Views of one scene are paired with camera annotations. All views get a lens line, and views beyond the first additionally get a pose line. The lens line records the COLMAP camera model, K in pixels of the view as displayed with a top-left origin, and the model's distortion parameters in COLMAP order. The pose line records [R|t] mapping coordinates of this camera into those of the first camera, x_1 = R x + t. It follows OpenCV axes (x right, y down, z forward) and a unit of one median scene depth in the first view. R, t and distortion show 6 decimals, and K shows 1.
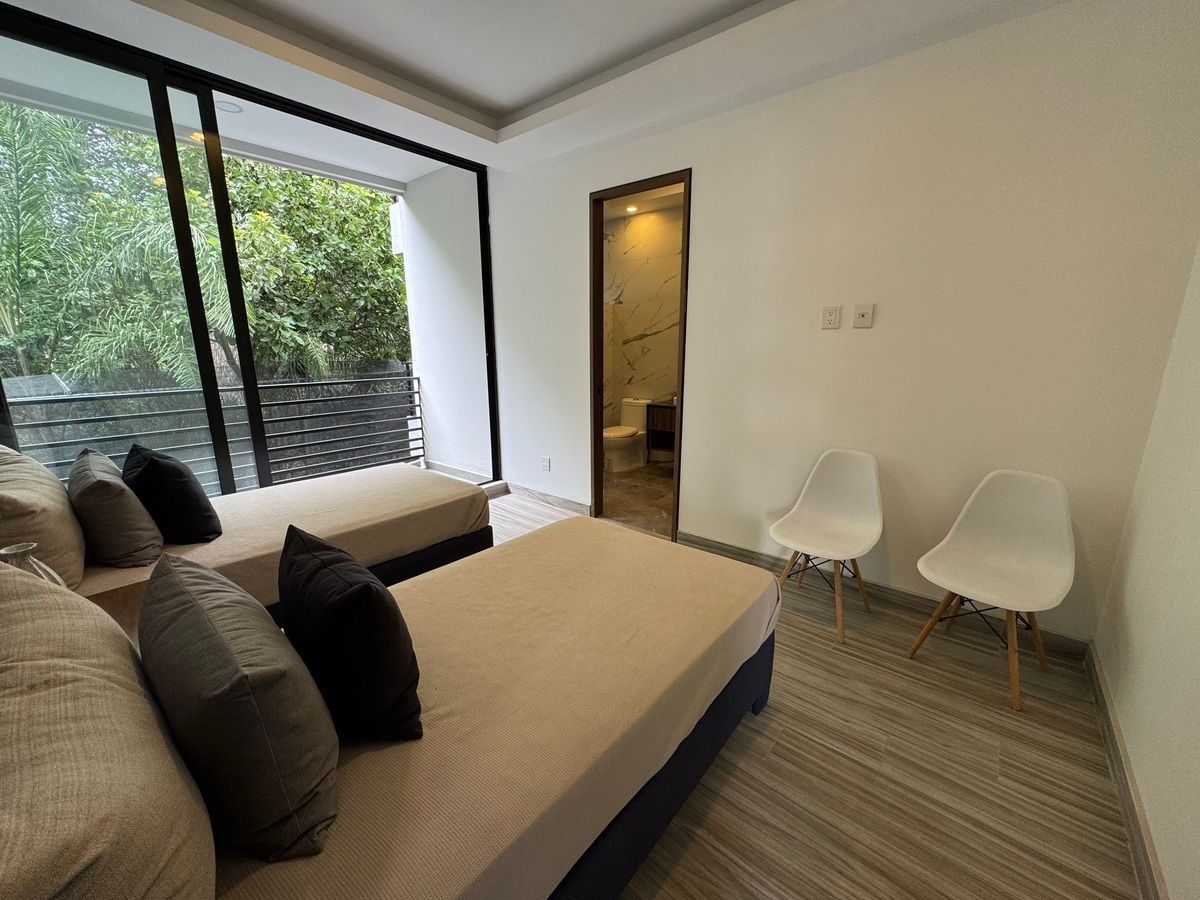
lens RADIAL K [[478.5, 0, 596.1], [0, 478.5, 451.4], [0, 0, 1]] dist [-0.006408, 0.000423]
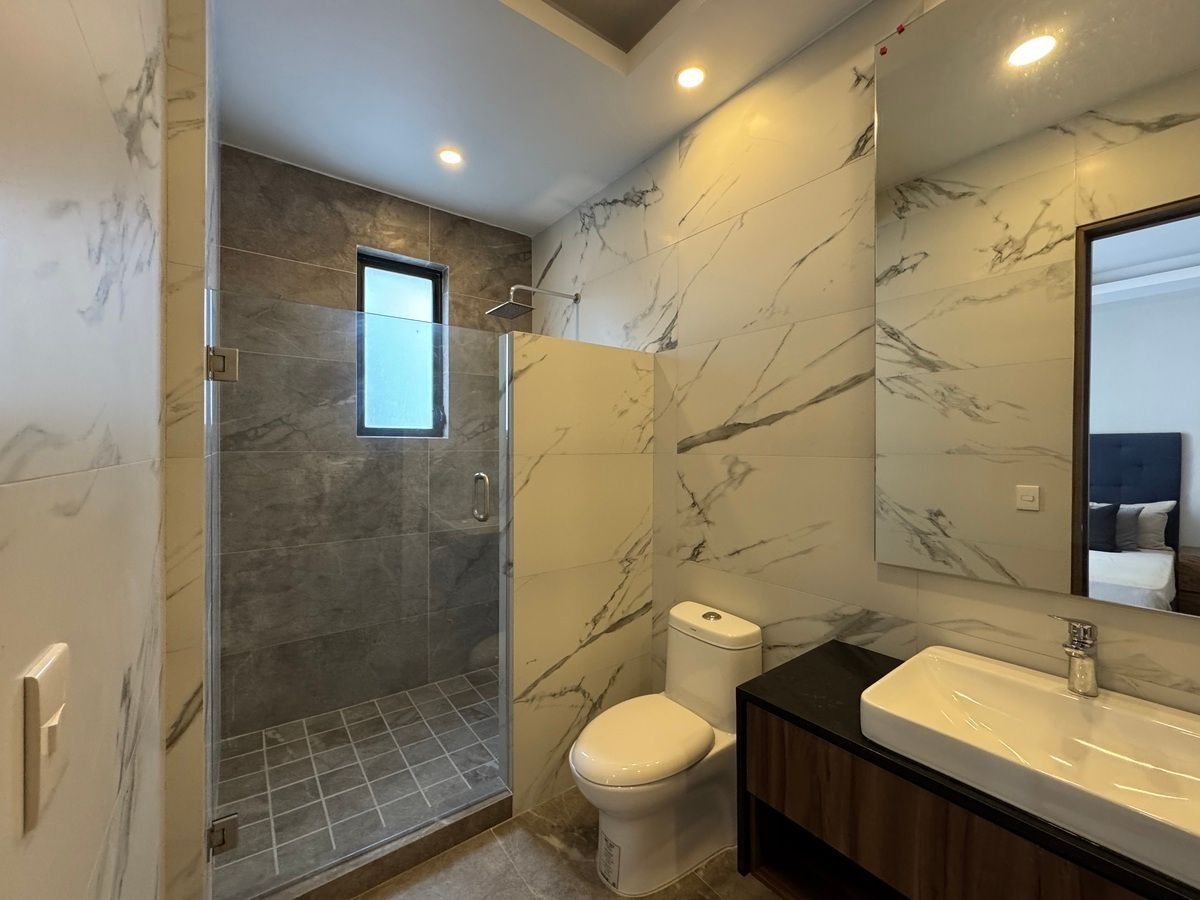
lens RADIAL K [[478.5, 0, 596.1], [0, 478.5, 446.6], [0, 0, 1]] dist [-0.006408, 0.000423]
pose [[0.972710, 0.006101, -0.231945, 0.081649], [-0.056509, 0.975783, -0.211314, -0.148532], [0.225039, 0.218655, 0.949499, 0.646142]]
